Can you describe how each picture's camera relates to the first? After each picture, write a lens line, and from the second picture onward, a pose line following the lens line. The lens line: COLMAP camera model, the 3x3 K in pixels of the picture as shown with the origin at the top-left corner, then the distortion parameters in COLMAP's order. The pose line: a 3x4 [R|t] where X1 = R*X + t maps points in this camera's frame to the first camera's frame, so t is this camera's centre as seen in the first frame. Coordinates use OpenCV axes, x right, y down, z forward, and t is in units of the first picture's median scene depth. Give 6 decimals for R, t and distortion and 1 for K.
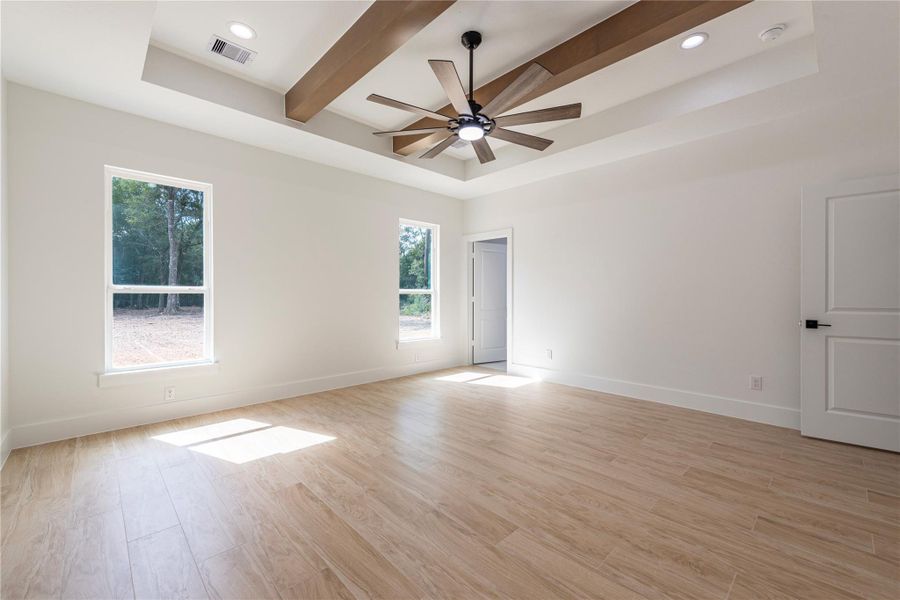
lens RADIAL K [[367.8, 0, 449.4], [0, 367.8, 302.6], [0, 0, 1]] dist [0.007818, -0.000892]
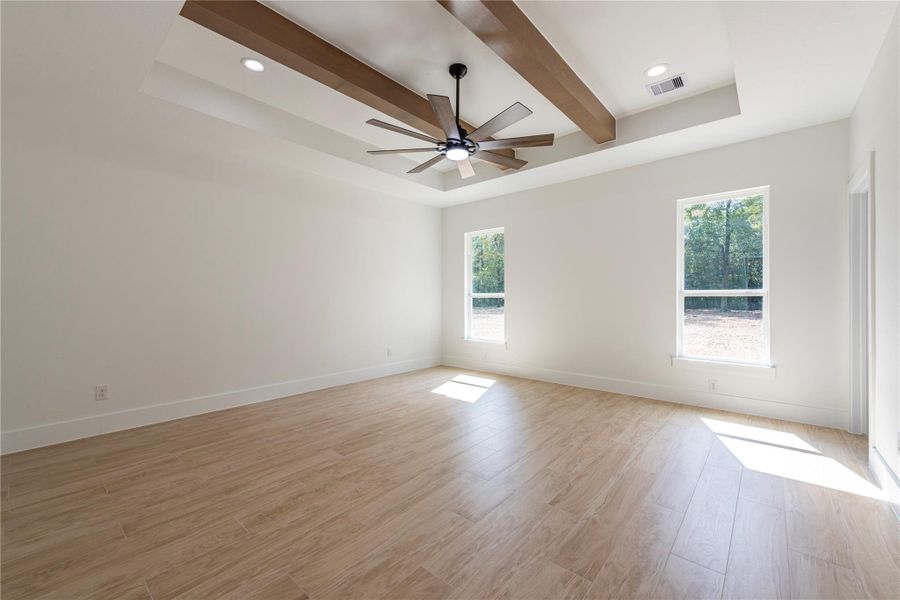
lens RADIAL K [[367.8, 0, 453.8], [0, 367.8, 293.1], [0, 0, 1]] dist [0.007818, -0.000892]
pose [[0.098518, -0.015780, -0.995010, 1.427953], [-0.018357, 0.999675, -0.017672, -0.017718], [0.994966, 0.020006, 0.098196, 1.071653]]
